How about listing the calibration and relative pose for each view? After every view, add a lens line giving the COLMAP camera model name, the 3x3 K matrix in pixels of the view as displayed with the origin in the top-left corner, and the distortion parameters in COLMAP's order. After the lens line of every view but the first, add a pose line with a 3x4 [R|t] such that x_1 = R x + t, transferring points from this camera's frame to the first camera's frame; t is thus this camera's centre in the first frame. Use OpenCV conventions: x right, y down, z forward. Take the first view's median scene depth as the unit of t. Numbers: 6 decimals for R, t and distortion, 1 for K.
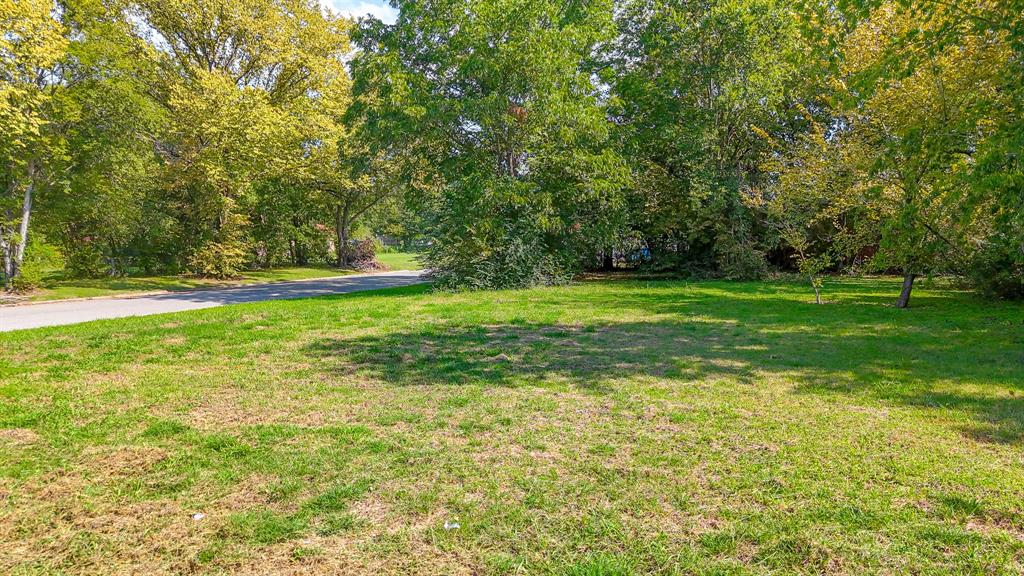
lens RADIAL K [[732.5, 0, 513.5], [0, 732.5, 287.8], [0, 0, 1]] dist [0.060244, -0.054679]
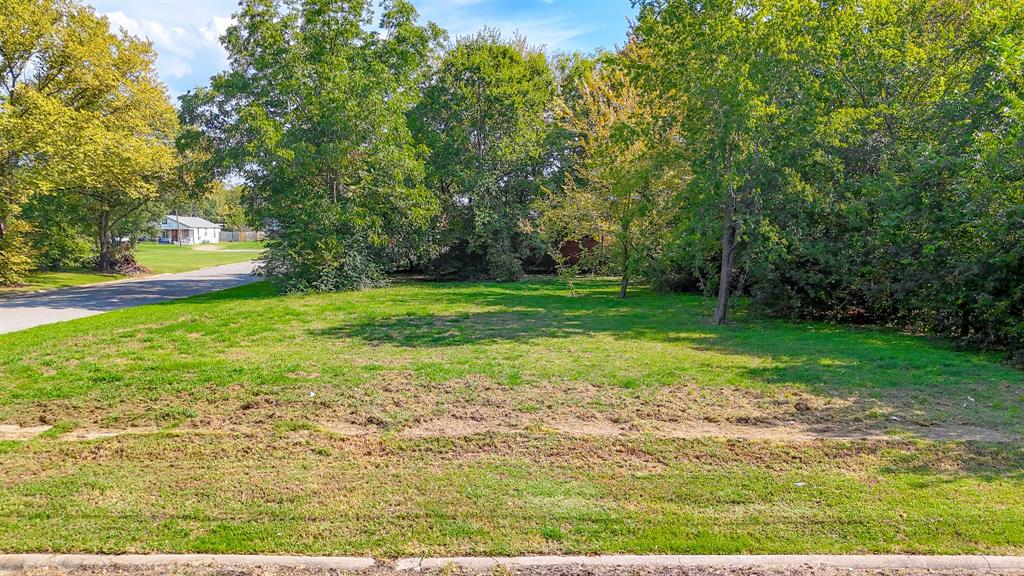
lens RADIAL K [[732.5, 0, 513.5], [0, 732.5, 287.8], [0, 0, 1]] dist [0.060244, -0.054679]
pose [[0.910617, -0.017615, 0.412877, -0.271889], [0.015479, 0.999844, 0.008517, -0.010880], [-0.412962, -0.001365, 0.910747, -0.282932]]
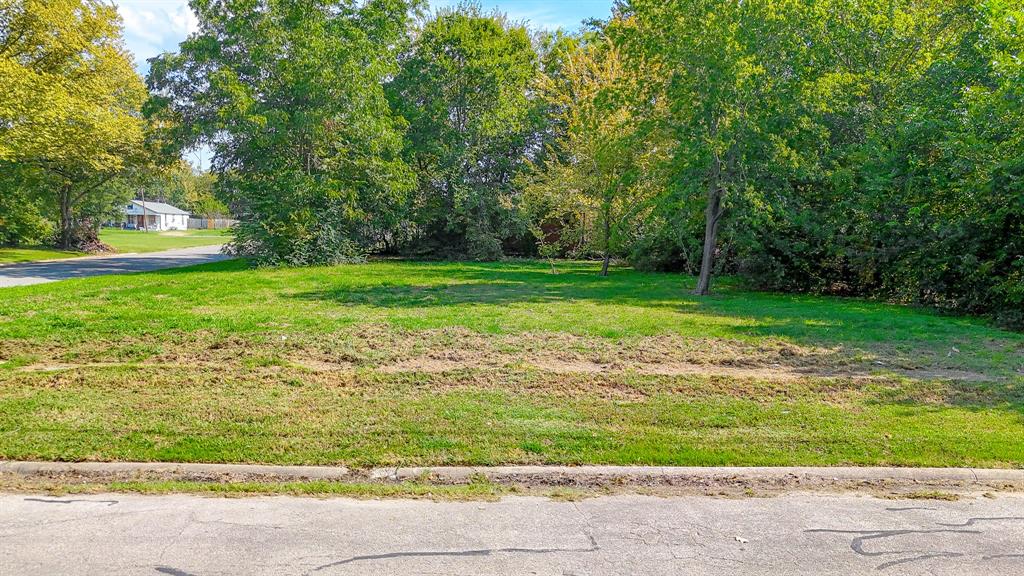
lens RADIAL K [[749.1, 0, 512.0], [0, 749.1, 288.0], [0, 0, 1]] dist [0.064331, -0.060544]
pose [[0.899396, -0.008935, 0.437044, -0.272080], [0.003887, 0.999915, 0.012442, 0.024192], [-0.437118, -0.009492, 0.899354, -0.279678]]
